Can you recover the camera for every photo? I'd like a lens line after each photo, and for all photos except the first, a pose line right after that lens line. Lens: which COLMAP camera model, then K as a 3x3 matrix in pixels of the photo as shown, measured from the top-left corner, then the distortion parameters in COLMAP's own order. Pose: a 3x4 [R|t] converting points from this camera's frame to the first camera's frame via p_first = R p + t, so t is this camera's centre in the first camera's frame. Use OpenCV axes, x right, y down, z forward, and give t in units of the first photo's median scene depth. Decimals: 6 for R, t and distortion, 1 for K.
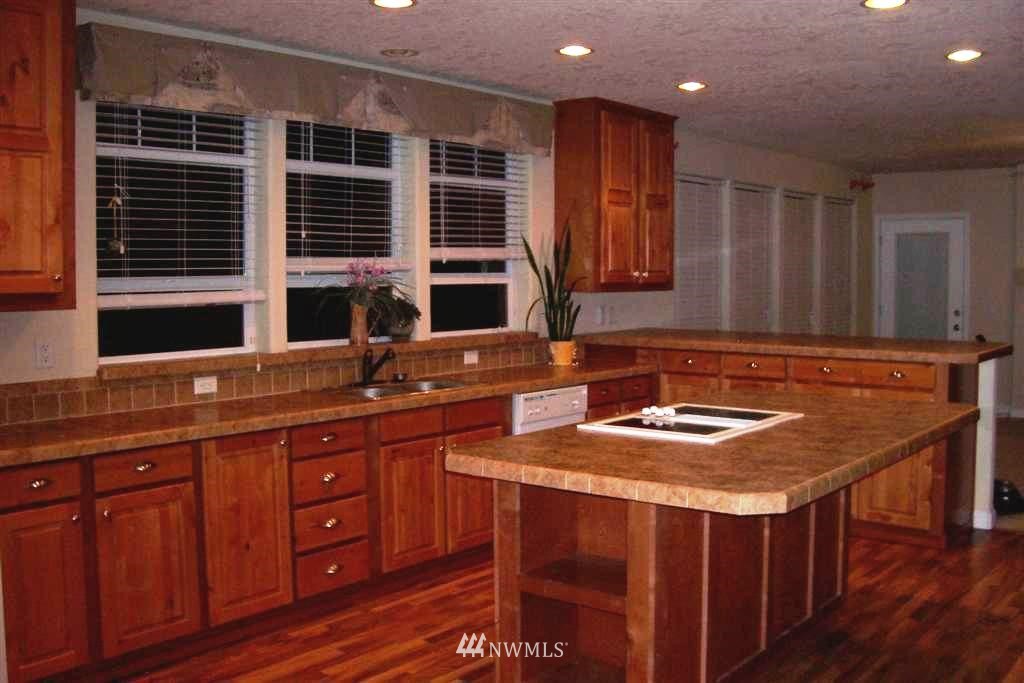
lens RADIAL K [[1028.9, 0, 510.9], [0, 1028.9, 333.3], [0, 0, 1]] dist [-0.123817, 0.000000]
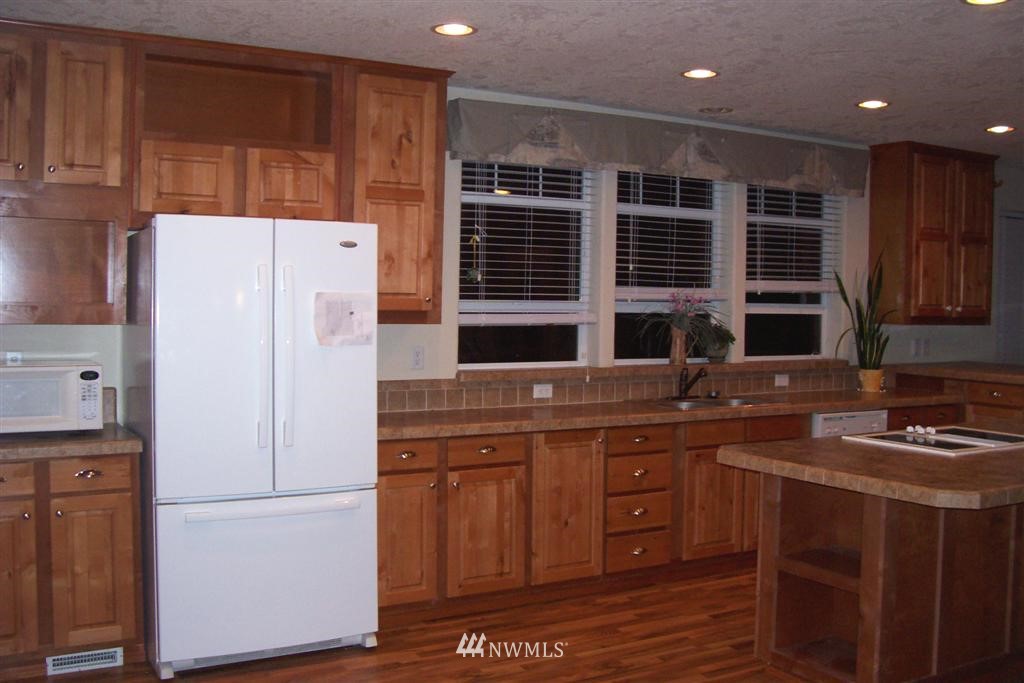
lens RADIAL K [[1028.9, 0, 509.2], [0, 1028.9, 340.7], [0, 0, 1]] dist [-0.123817, 0.000000]
pose [[0.937161, 0.031960, -0.347430, 0.084129], [-0.039264, 0.999131, -0.014001, 0.009922], [0.346681, 0.026762, 0.937601, -0.159061]]
